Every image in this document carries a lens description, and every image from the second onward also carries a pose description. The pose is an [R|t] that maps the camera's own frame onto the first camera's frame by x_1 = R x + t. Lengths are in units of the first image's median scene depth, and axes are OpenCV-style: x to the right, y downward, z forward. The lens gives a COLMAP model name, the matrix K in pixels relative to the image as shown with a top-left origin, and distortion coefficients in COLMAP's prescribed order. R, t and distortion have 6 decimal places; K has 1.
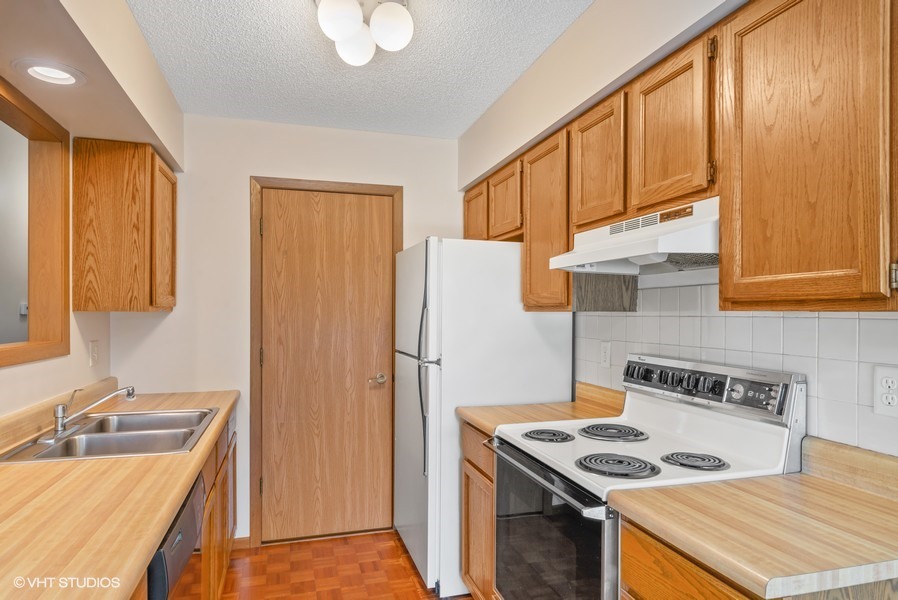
lens RADIAL K [[539.8, 0, 440.9], [0, 539.8, 320.4], [0, 0, 1]] dist [-0.019904, -0.000498]
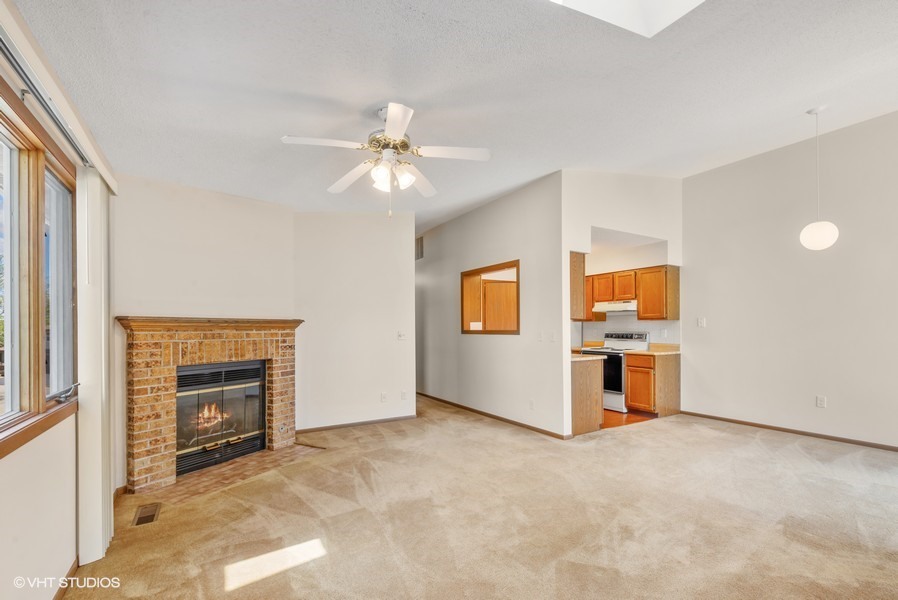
lens RADIAL K [[399.1, 0, 452.7], [0, 399.1, 324.7], [0, 0, 1]] dist [-0.001621, -0.000929]
pose [[0.959600, -0.003832, 0.281342, -1.296379], [0.010816, 0.999671, -0.023274, 0.053945], [-0.281160, 0.025376, 0.959325, -1.274693]]
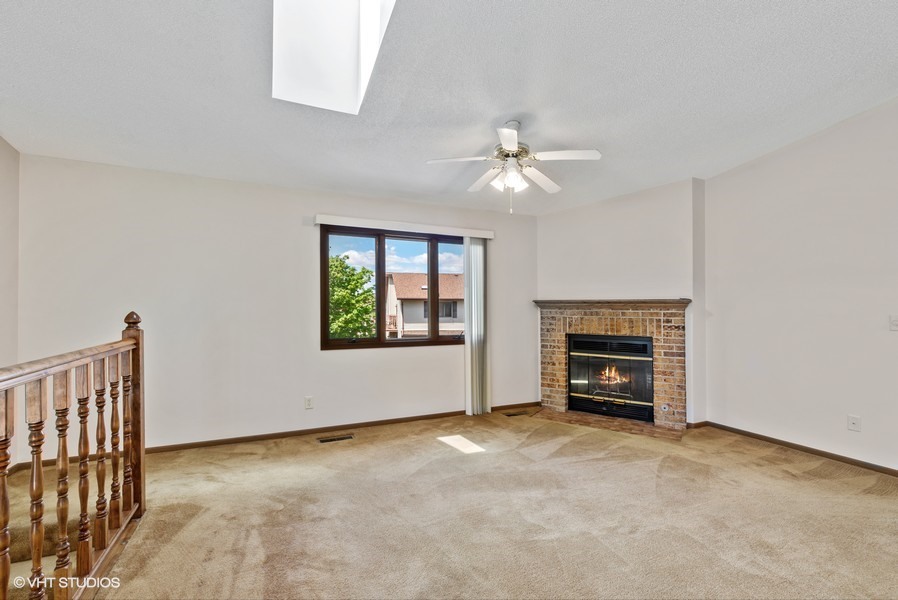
lens RADIAL K [[399.1, 0, 446.9], [0, 399.1, 299.8], [0, 0, 1]] dist [-0.001621, -0.000929]
pose [[0.159670, -0.019612, -0.986976, -0.136841], [-0.018357, 0.999571, -0.022832, 0.043804], [0.987000, 0.021764, 0.159242, -0.709925]]
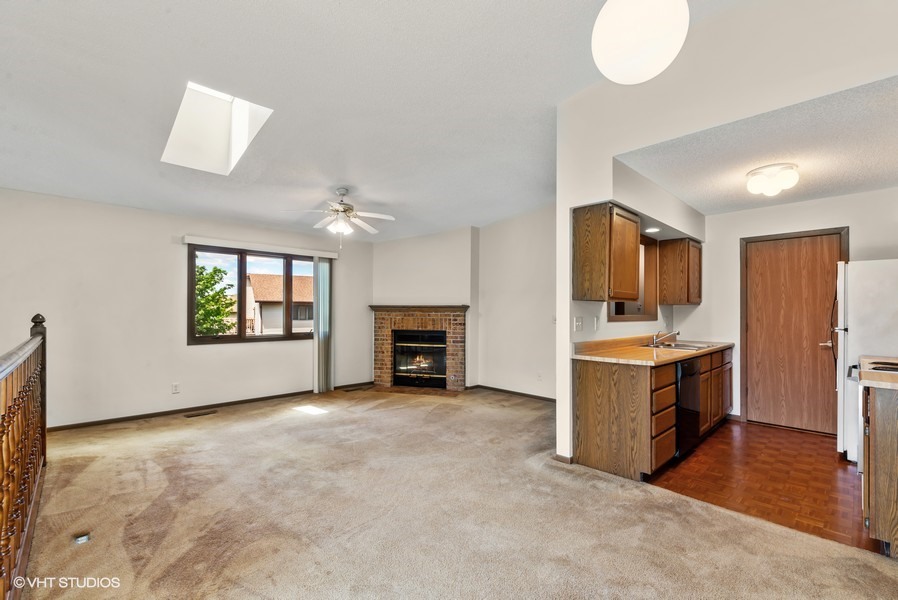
lens RADIAL K [[399.1, 0, 454.3], [0, 399.1, 298.8], [0, 0, 1]] dist [-0.001621, -0.000929]
pose [[0.479640, -0.025514, -0.877094, 0.496479], [-0.017304, 0.999108, -0.038526, 0.042184], [0.877295, 0.033656, 0.478771, -0.740264]]
